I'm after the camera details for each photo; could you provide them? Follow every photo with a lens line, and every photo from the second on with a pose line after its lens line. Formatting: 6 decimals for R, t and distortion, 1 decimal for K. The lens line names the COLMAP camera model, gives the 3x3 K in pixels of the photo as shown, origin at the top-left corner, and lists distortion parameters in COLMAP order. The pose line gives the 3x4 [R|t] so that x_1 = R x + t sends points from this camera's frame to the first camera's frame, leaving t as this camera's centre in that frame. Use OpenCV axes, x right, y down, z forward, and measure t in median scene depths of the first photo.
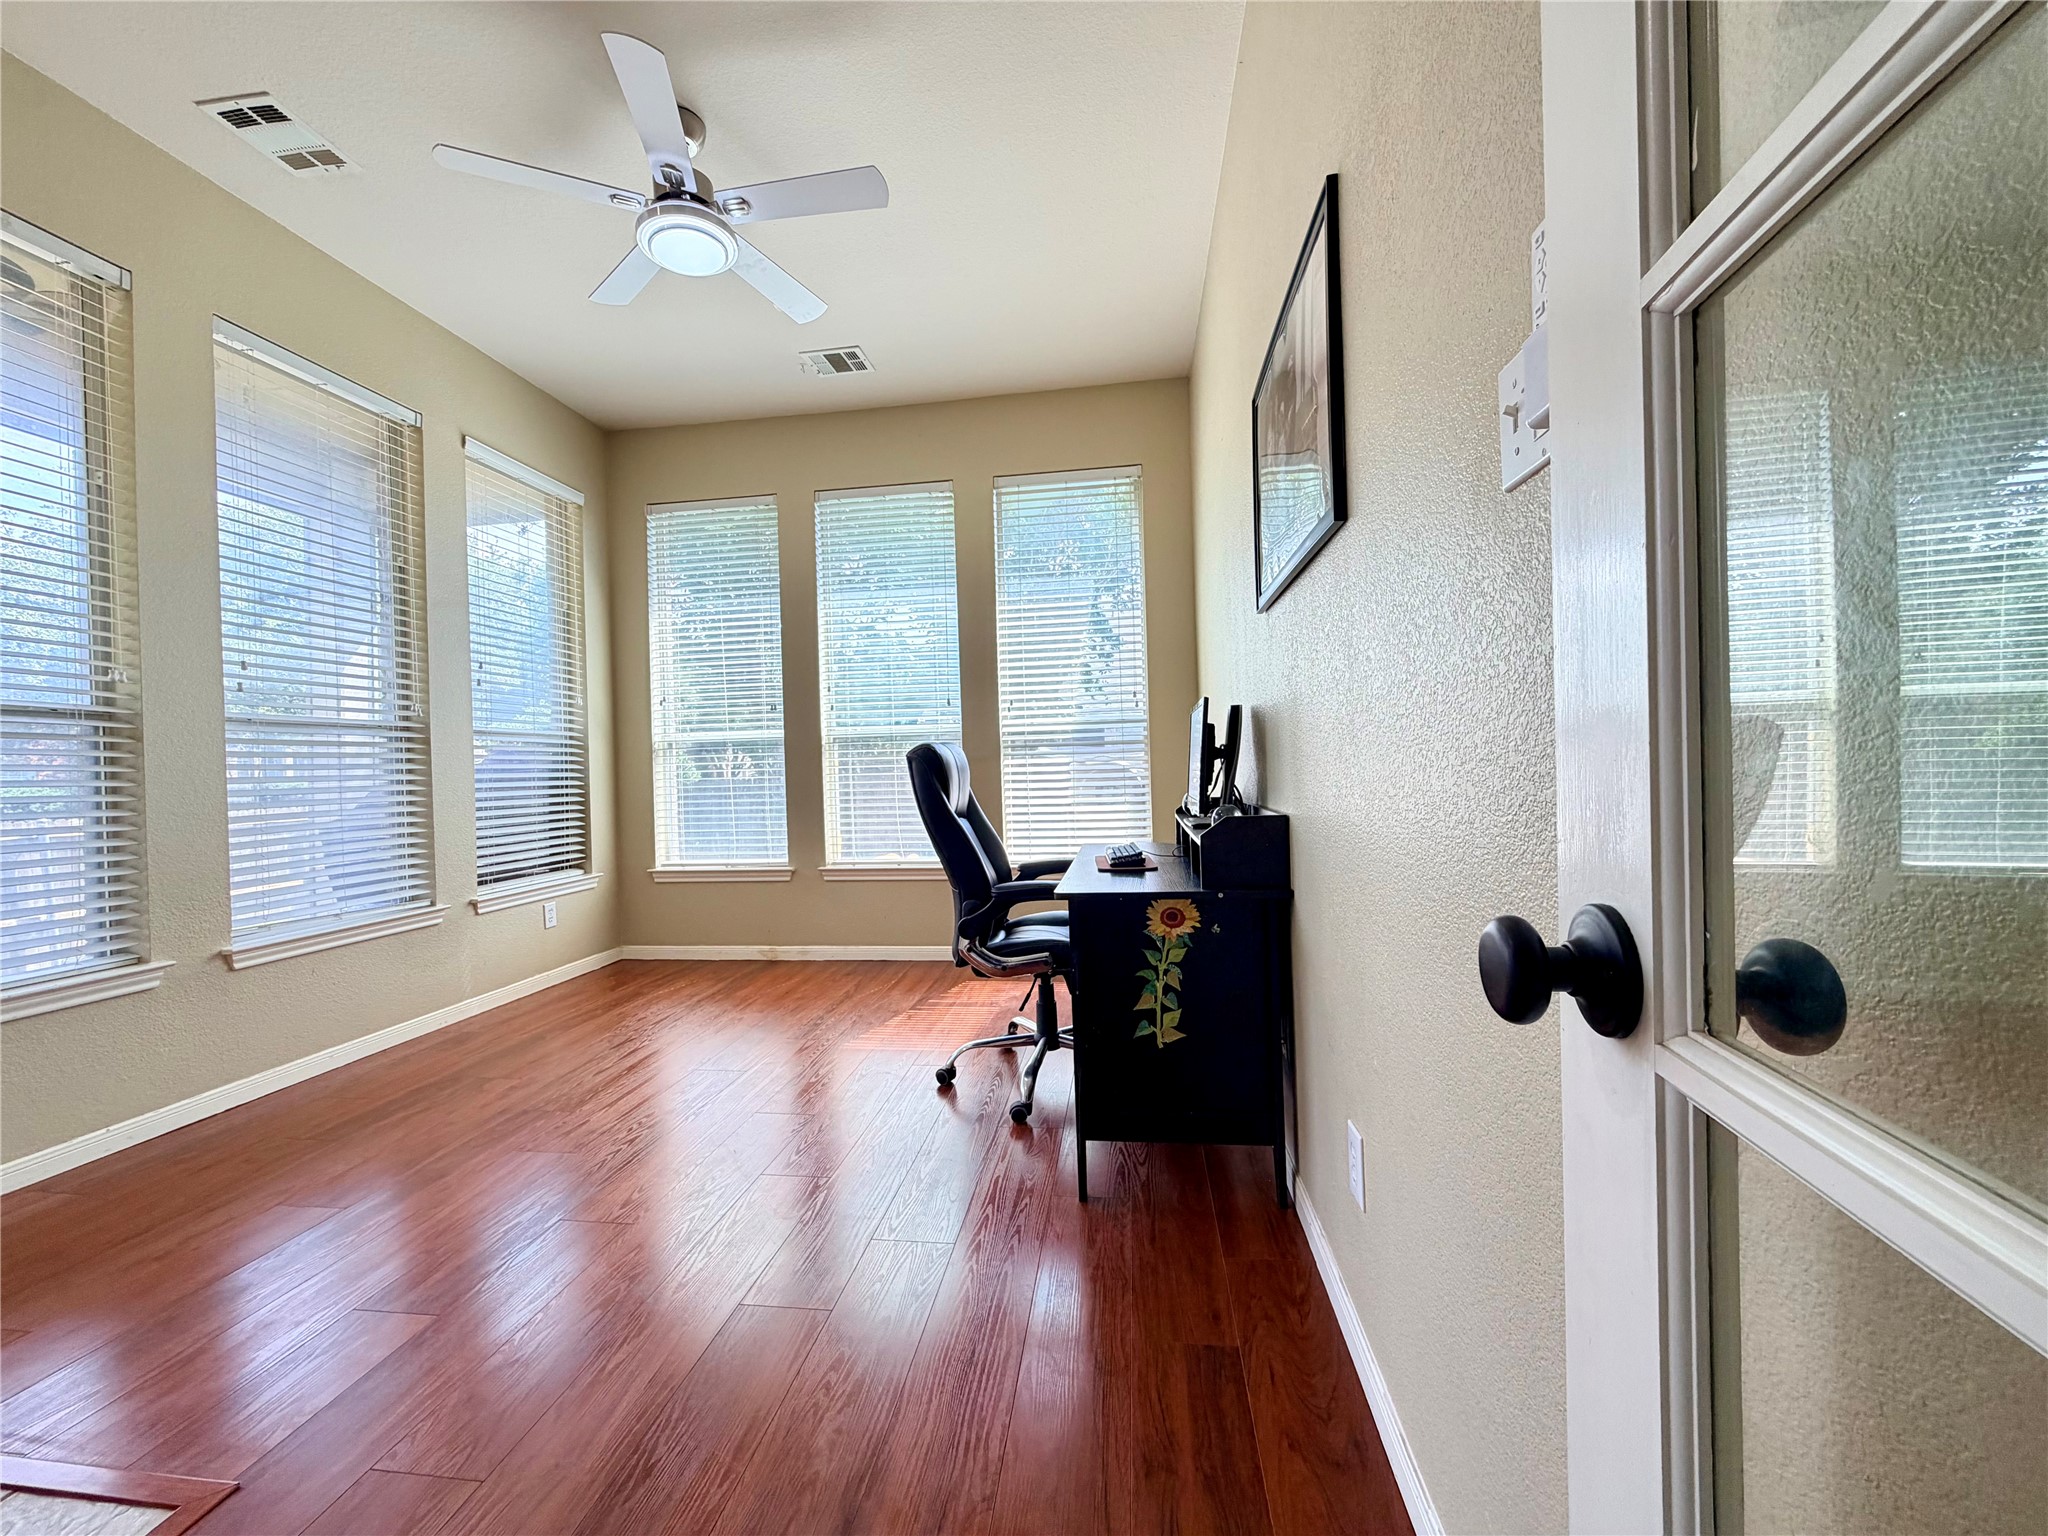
lens RADIAL K [[816.2, 0, 1024.0], [0, 816.2, 768.0], [0, 0, 1]] dist [-0.003080, -0.000272]
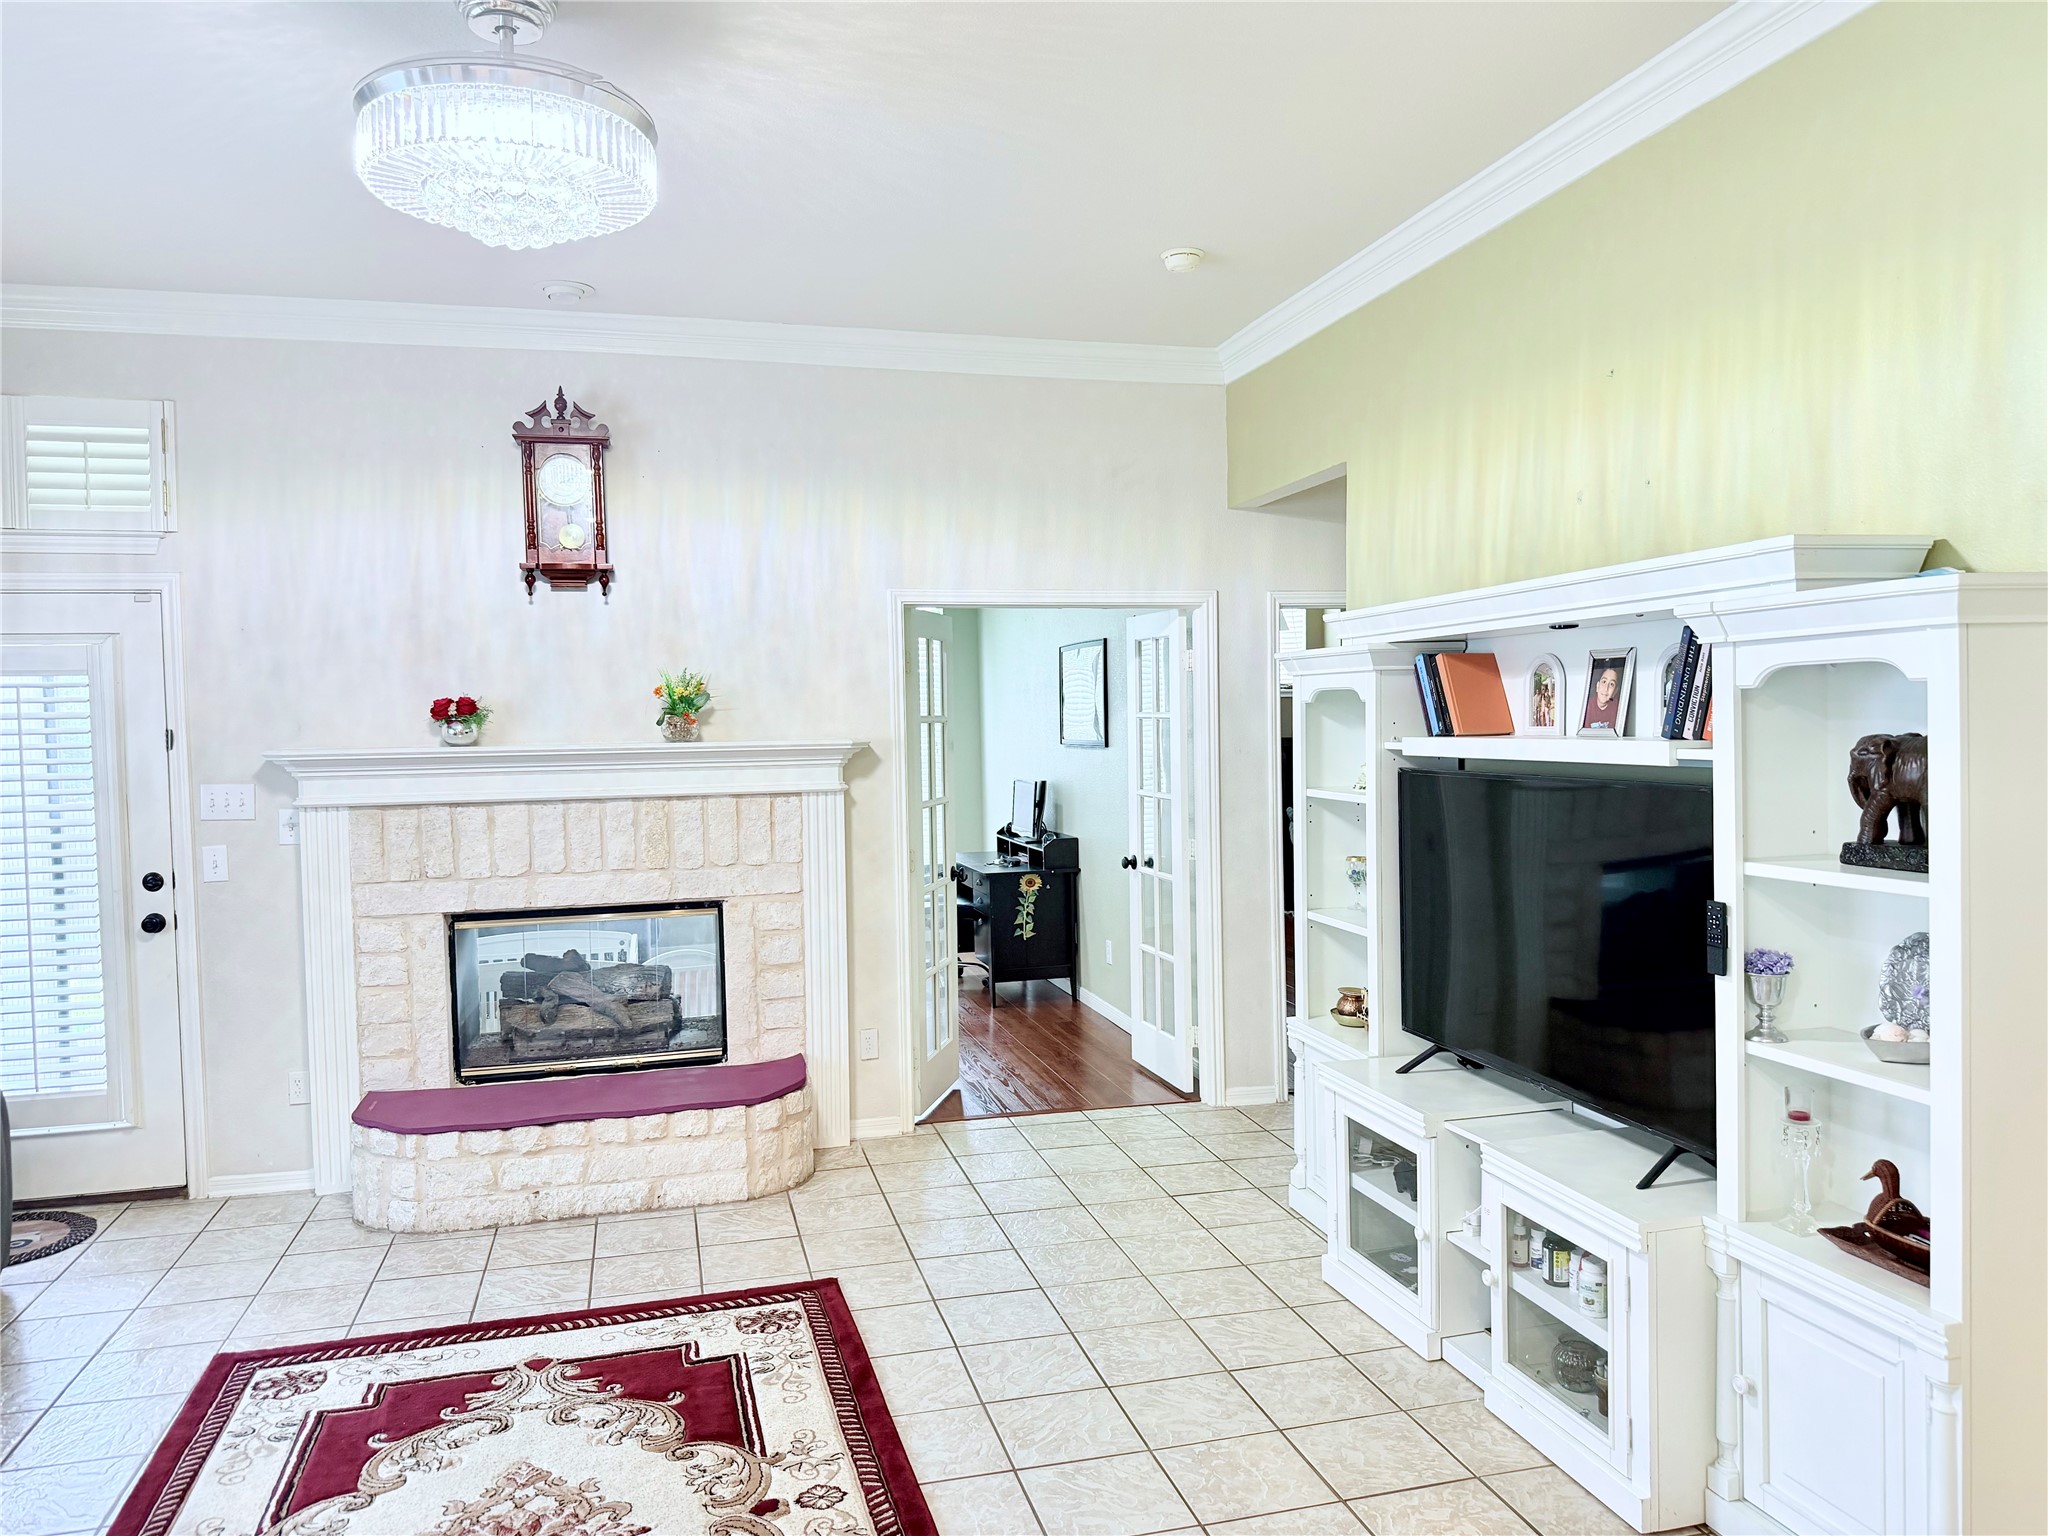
lens RADIAL K [[1443.6, 0, 1050.7], [0, 1443.6, 761.5], [0, 0, 1]] dist [0.034850, -0.063131]
pose [[0.934119, -0.008649, 0.356858, -1.221970], [-0.001163, 0.999627, 0.027272, -0.272715], [-0.356960, -0.025890, 0.933761, -2.834895]]
